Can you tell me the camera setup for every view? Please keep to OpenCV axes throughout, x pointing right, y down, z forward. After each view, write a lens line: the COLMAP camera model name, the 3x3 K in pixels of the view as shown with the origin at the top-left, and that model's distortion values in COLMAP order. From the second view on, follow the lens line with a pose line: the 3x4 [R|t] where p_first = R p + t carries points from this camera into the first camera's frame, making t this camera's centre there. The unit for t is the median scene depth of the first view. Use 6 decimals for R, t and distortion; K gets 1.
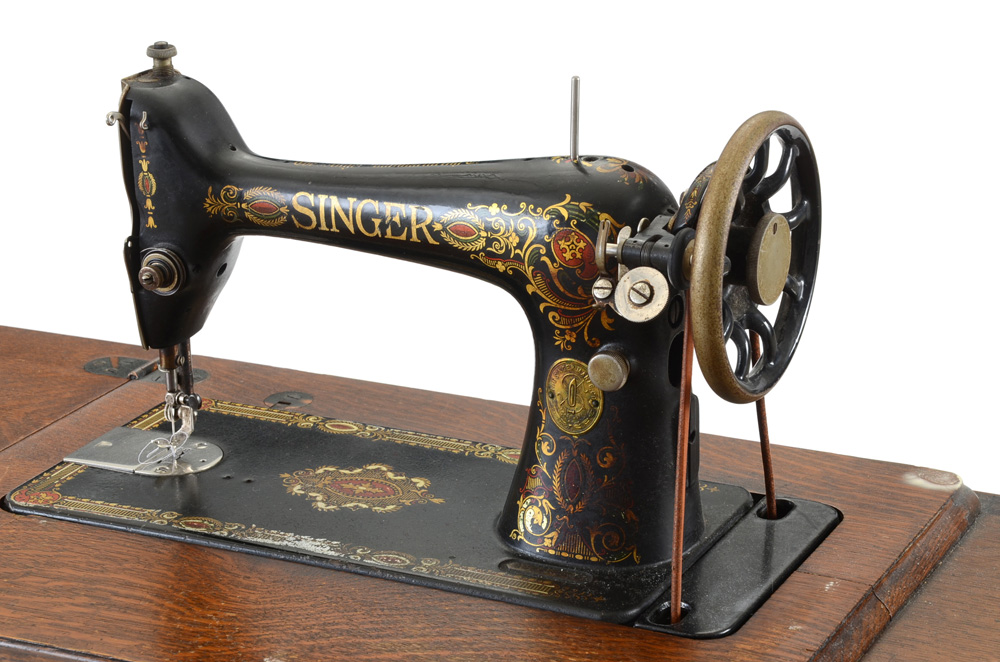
lens RADIAL K [[2639.0, 0, 499.6], [0, 2639.0, 354.5], [0, 0, 1]] dist [0.521202, 0.694342]
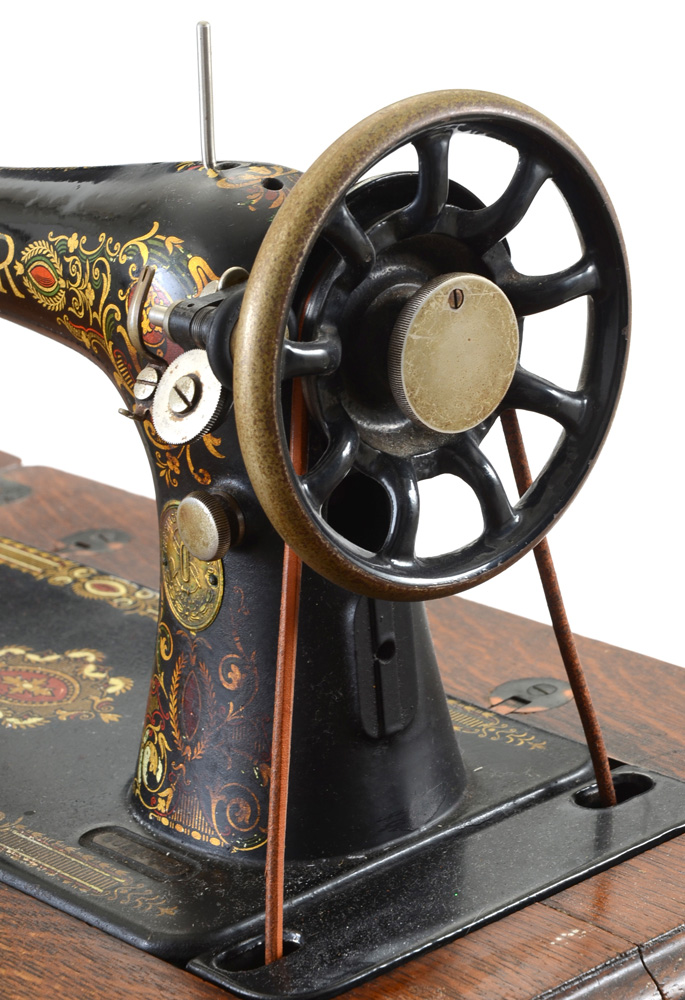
lens RADIAL K [[3206.5, 0, 419.3], [0, 3206.5, 498.4], [0, 0, 1]] dist [0.579505, -0.630166]
pose [[0.930170, 0.077639, -0.358827, 0.335907], [-0.077022, 0.996900, 0.016038, -0.014838], [0.358960, 0.012719, 0.933266, 0.340363]]
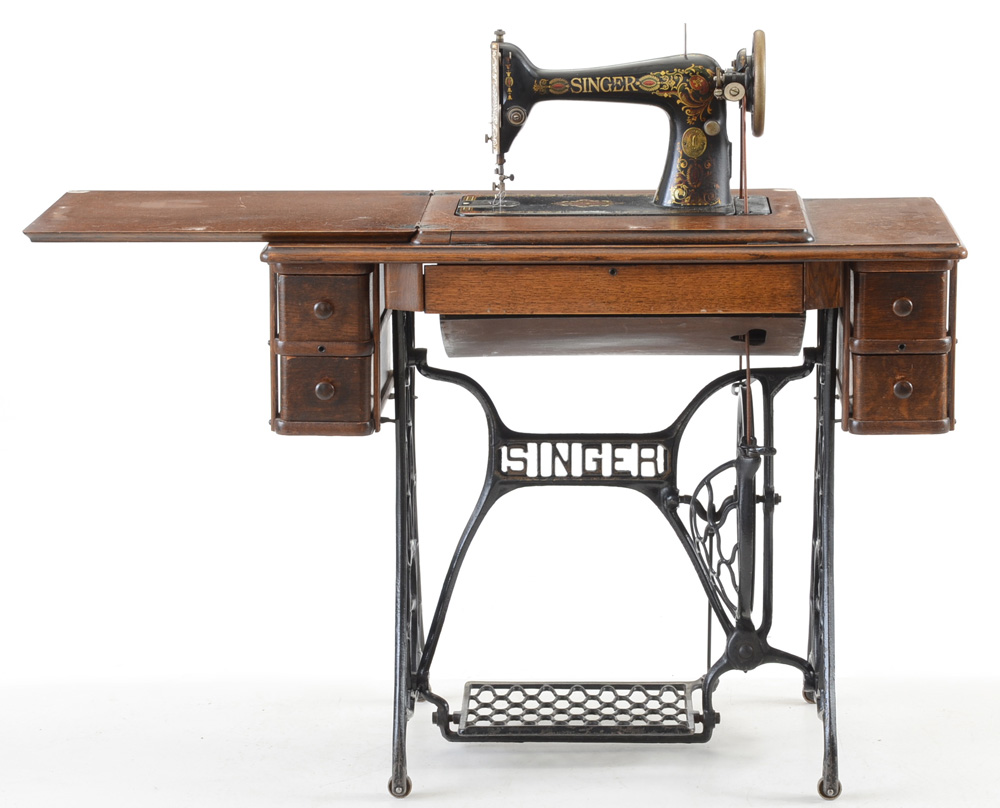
lens RADIAL K [[3325.6, 0, 547.4], [0, 3325.6, 404.5], [0, 0, 1]] dist [0.802294, -0.406631]
pose [[0.906472, -0.070178, 0.416394, -1.540784], [0.128963, 0.984989, -0.114738, 0.648410], [-0.402091, 0.157706, 0.901915, -1.962926]]
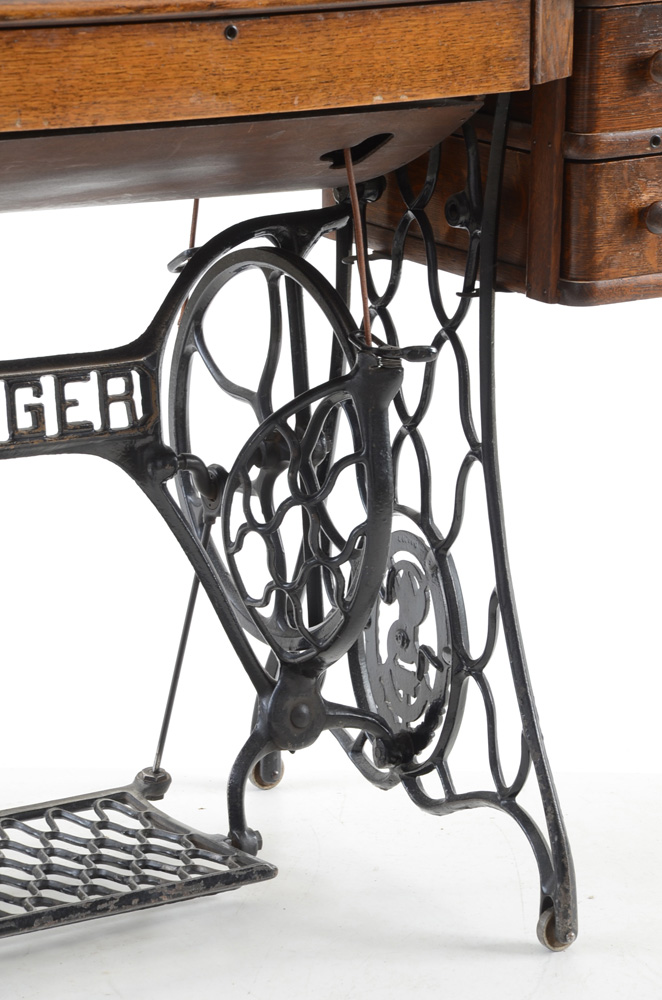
lens RADIAL K [[4022.8, 0, 331.0], [0, 4022.8, 500.0], [0, 0, 1]] dist [1.481898, 0.400287]
pose [[0.530142, -0.178218, 0.828968, -1.868258], [0.262807, 0.964052, 0.039189, 0.315229], [-0.806152, 0.197082, 0.557922, -0.226434]]
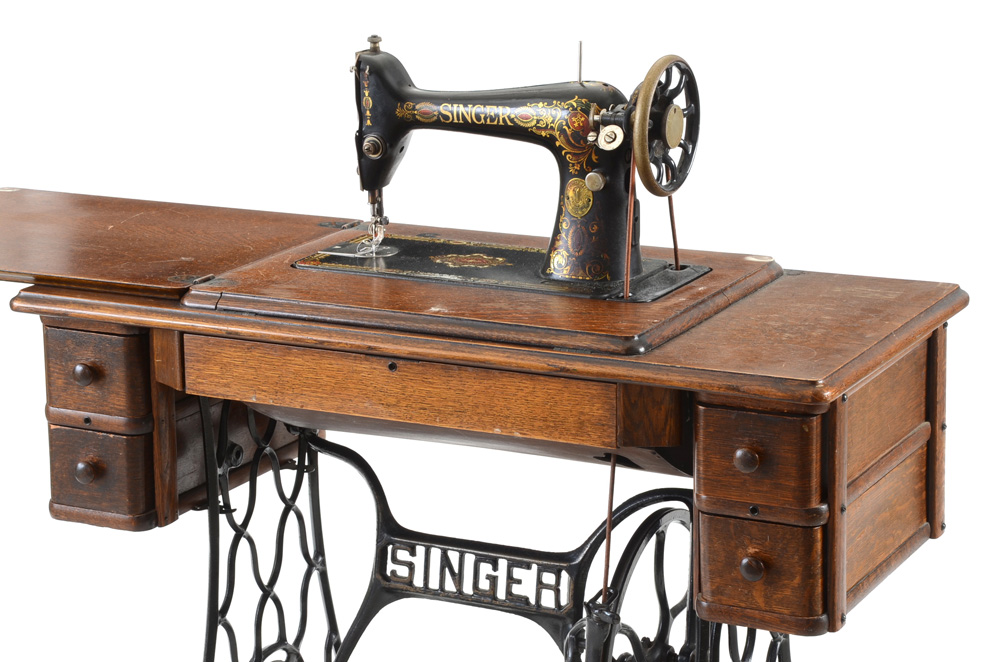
lens RADIAL K [[2553.8, 0, 499.9], [0, 2553.8, 346.0], [0, 0, 1]] dist [0.594185, 0.985472]
pose [[0.999930, 0.008217, -0.008490, -0.015072], [-0.008916, 0.996269, -0.085843, 0.301889], [0.007753, 0.085912, 0.996273, -0.971661]]
